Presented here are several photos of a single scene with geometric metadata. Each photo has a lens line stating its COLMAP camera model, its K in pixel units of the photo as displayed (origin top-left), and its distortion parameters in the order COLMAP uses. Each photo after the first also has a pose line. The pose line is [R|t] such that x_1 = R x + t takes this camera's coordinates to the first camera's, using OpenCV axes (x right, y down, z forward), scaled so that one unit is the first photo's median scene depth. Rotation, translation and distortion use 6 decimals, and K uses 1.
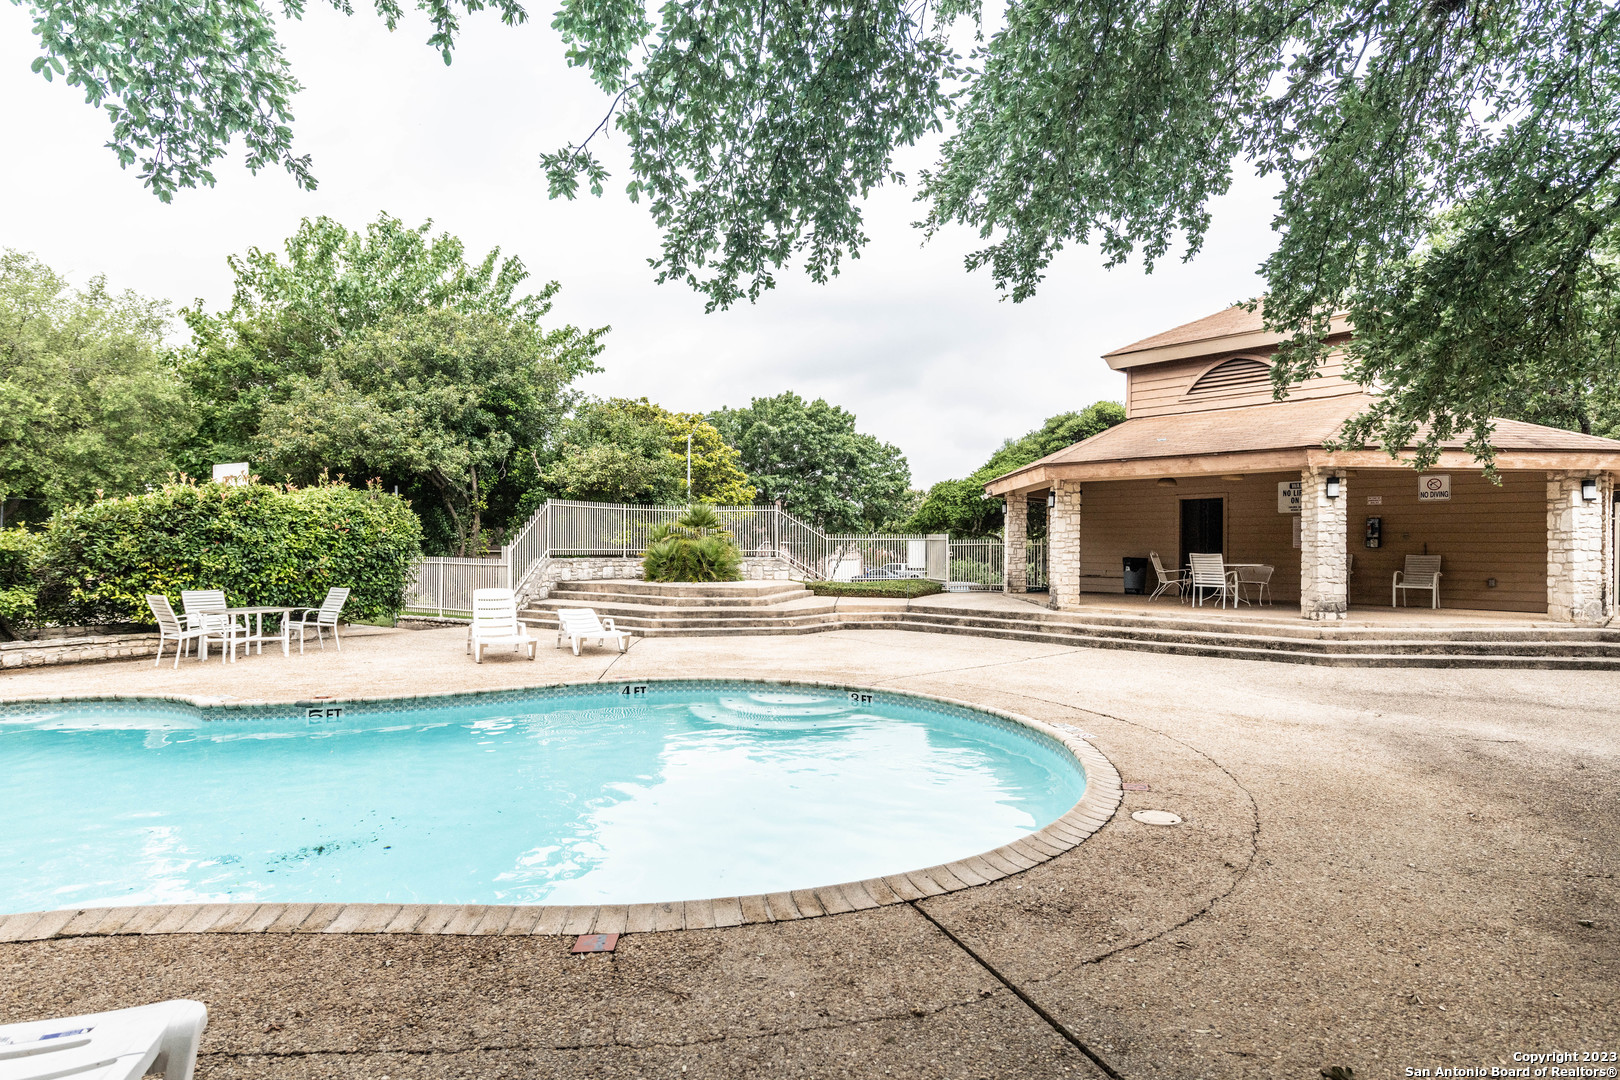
lens RADIAL K [[847.8, 0, 810.0], [0, 847.8, 540.0], [0, 0, 1]] dist [0.016003, -0.000114]
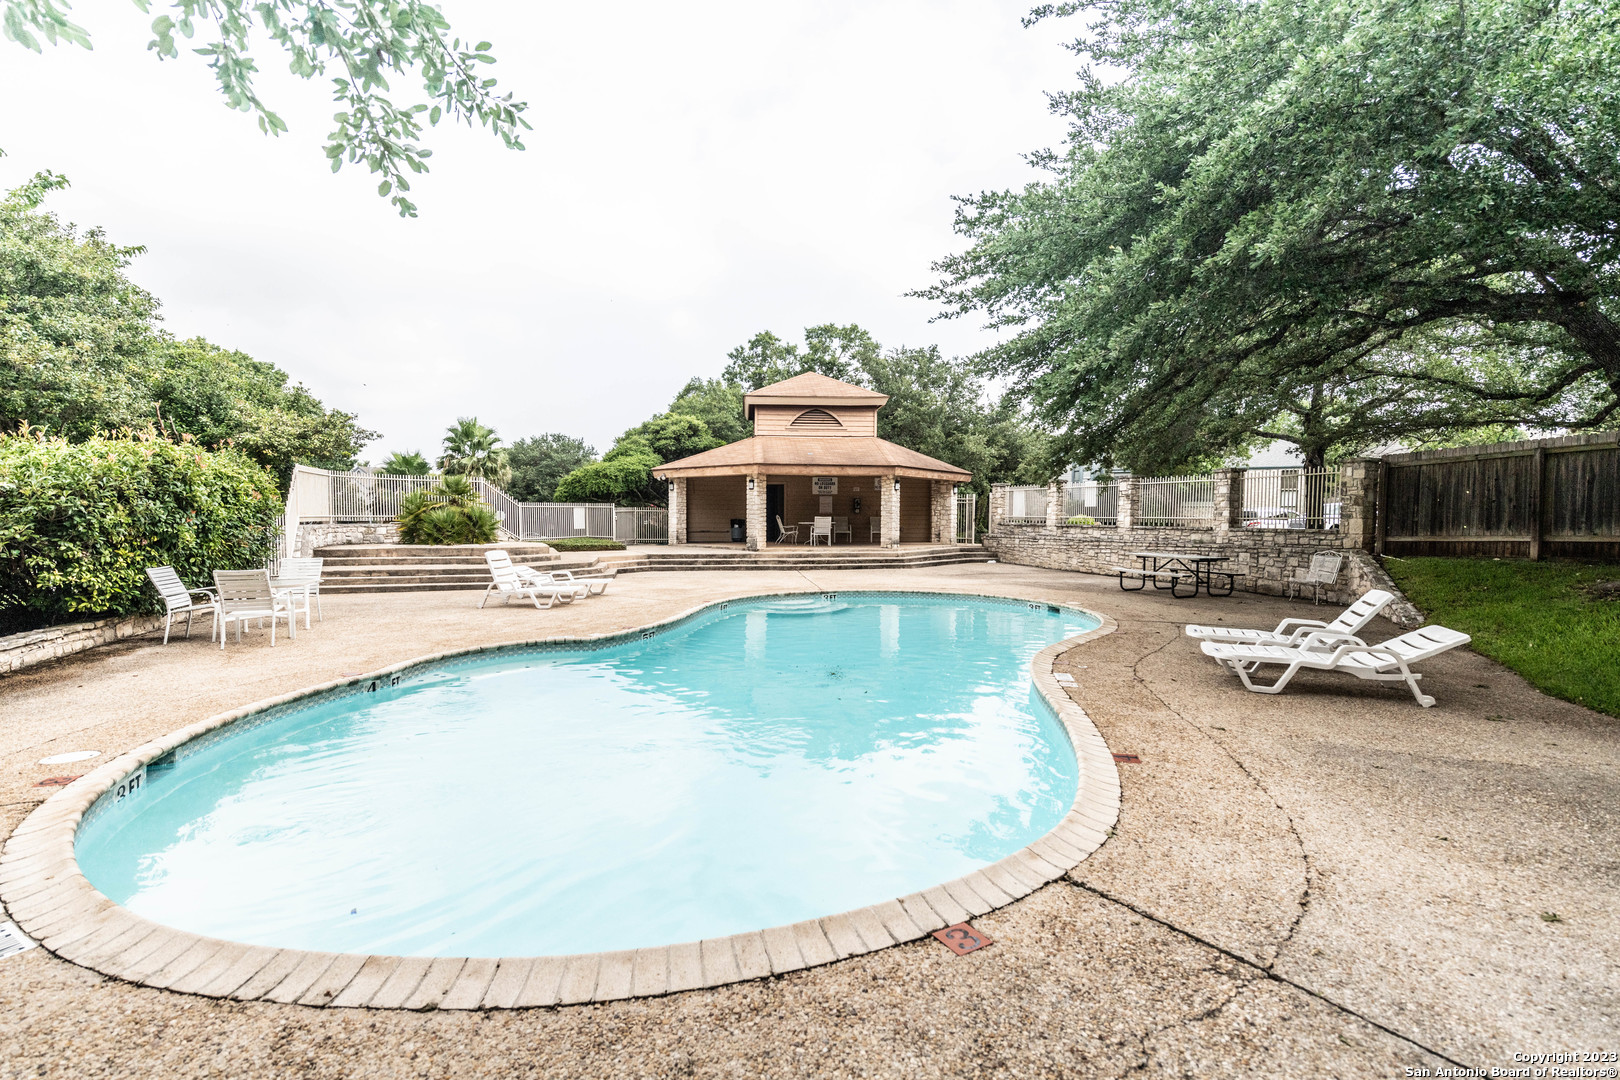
lens RADIAL K [[713.1, 0, 811.7], [0, 713.1, 520.0], [0, 0, 1]] dist [0.000234, 0.000015]
pose [[0.639436, -0.009849, 0.768781, -0.732846], [-0.007352, 0.999794, 0.018924, -0.005912], [-0.768809, -0.017752, 0.639232, 0.027761]]
